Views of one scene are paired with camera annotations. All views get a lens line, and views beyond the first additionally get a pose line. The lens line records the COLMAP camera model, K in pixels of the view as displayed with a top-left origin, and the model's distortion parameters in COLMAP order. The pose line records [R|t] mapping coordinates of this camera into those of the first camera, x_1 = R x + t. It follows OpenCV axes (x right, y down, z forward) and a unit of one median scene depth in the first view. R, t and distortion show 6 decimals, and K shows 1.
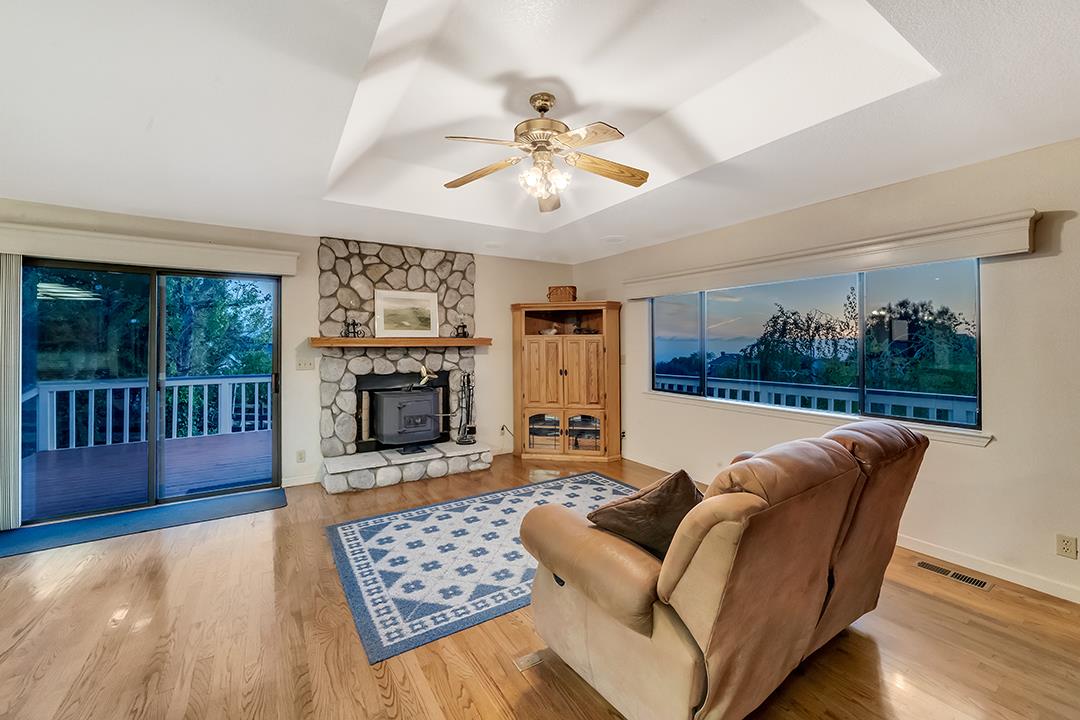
lens RADIAL K [[432.4, 0, 544.5], [0, 432.4, 341.8], [0, 0, 1]] dist [-0.008966, 0.007988]
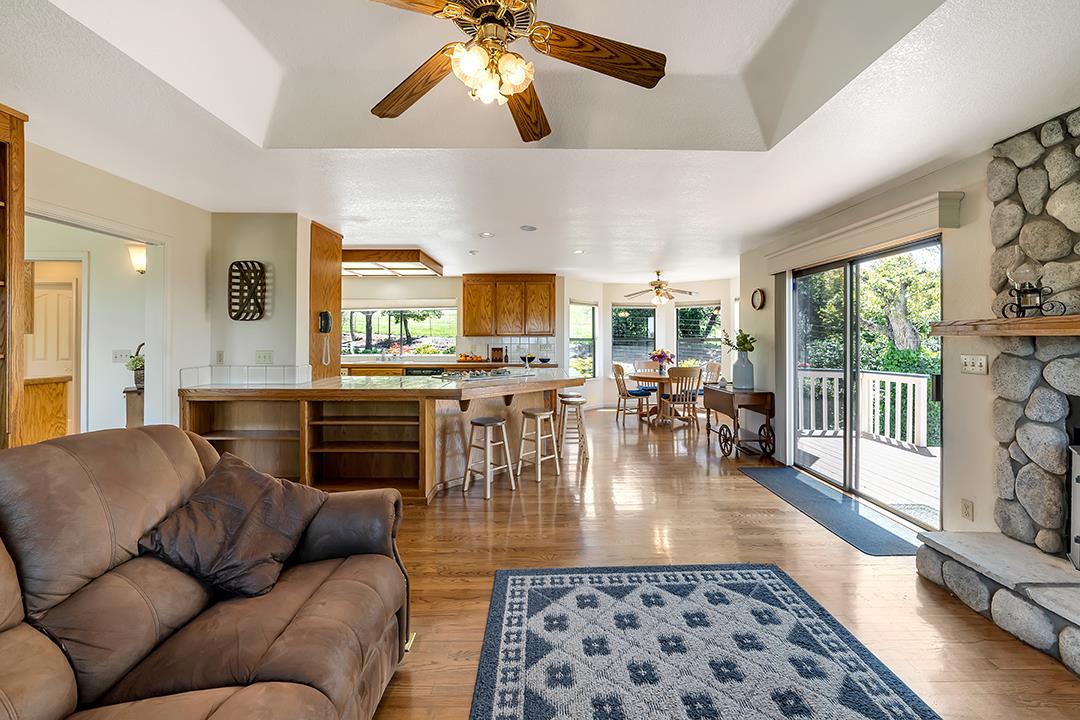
lens RADIAL K [[430.7, 0, 544.5], [0, 430.7, 337.9], [0, 0, 1]] dist [-0.009076, 0.008871]
pose [[-0.519237, 0.004377, -0.854619, 0.430493], [0.005745, 0.999982, 0.001631, 0.013494], [0.854611, -0.004063, -0.519253, 1.185335]]
